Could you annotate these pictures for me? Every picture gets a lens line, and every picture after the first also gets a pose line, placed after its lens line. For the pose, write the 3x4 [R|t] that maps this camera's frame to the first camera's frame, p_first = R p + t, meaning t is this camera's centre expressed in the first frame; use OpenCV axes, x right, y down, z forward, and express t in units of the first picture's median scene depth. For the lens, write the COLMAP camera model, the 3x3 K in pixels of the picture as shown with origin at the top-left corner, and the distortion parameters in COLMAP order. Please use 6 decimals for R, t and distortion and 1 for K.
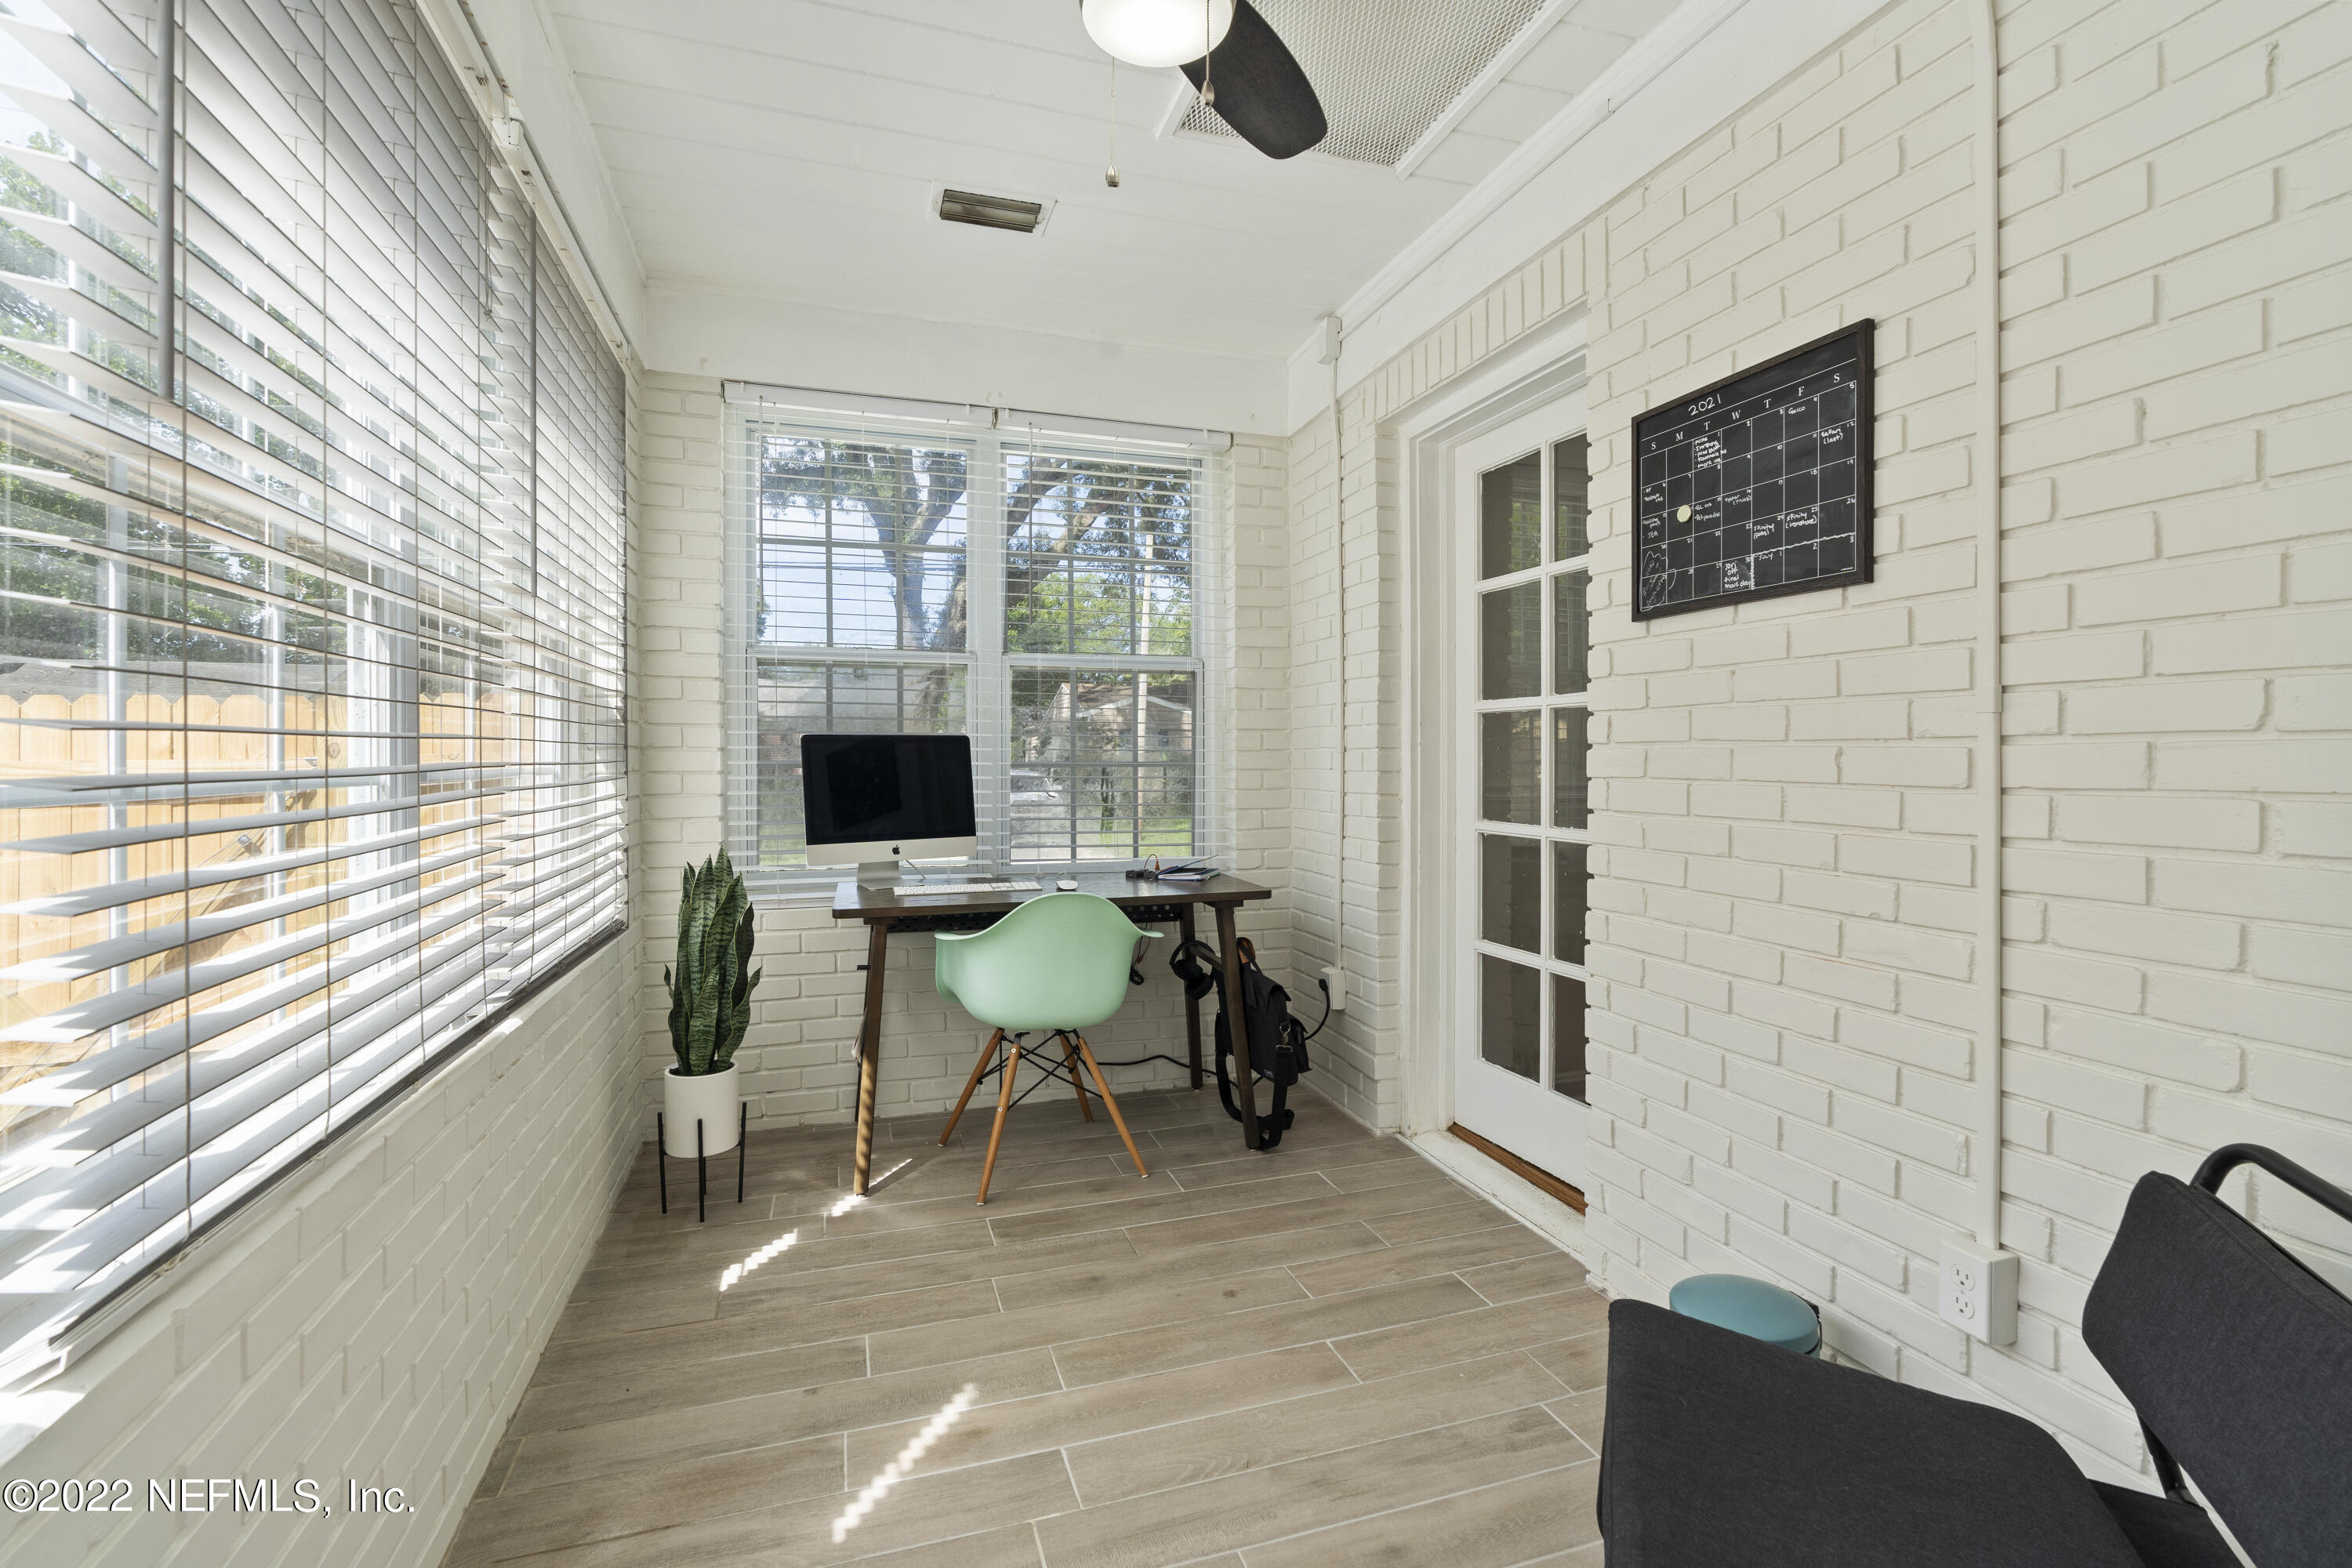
lens RADIAL K [[1076.5, 0, 1167.1], [0, 1076.5, 760.4], [0, 0, 1]] dist [-0.003965, 0.000478]
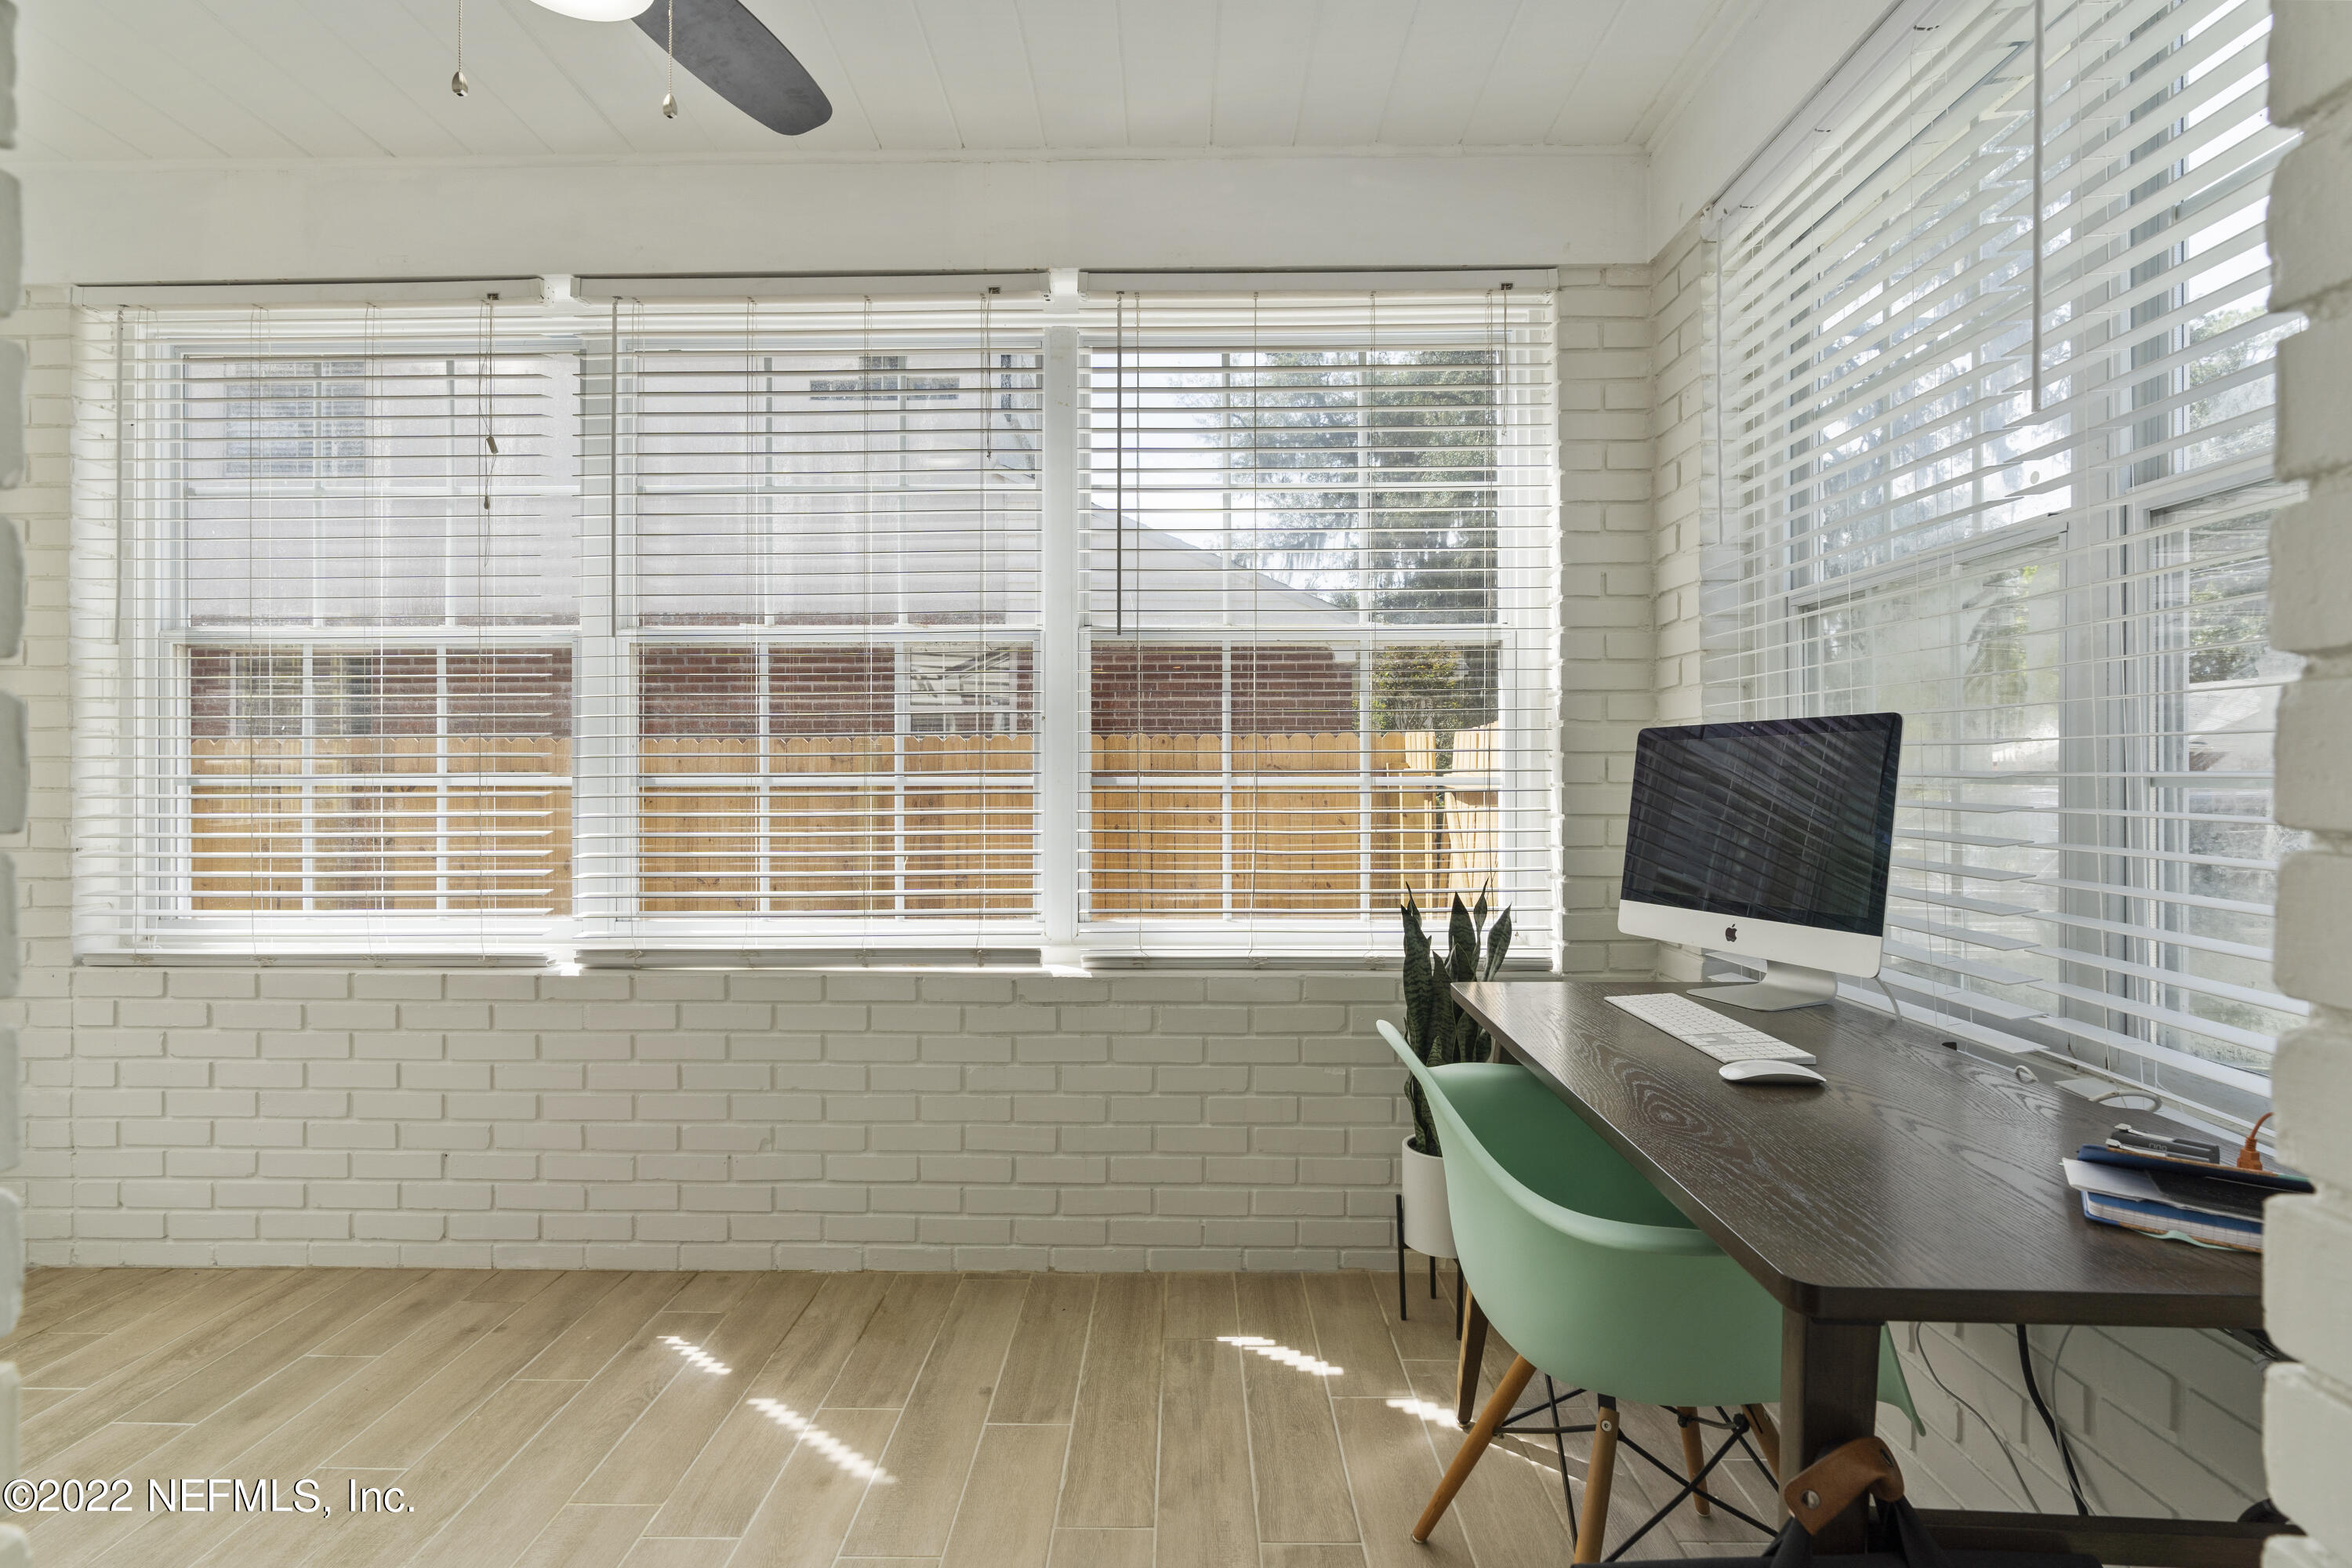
lens RADIAL K [[1143.6, 0, 1179.5], [0, 1143.6, 776.7], [0, 0, 1]] dist [-0.003493, 0.000183]
pose [[-0.315658, -0.000069, -0.948873, 0.525813], [-0.010826, 0.999935, 0.003529, 0.008299], [0.948811, 0.011387, -0.315639, 1.271853]]
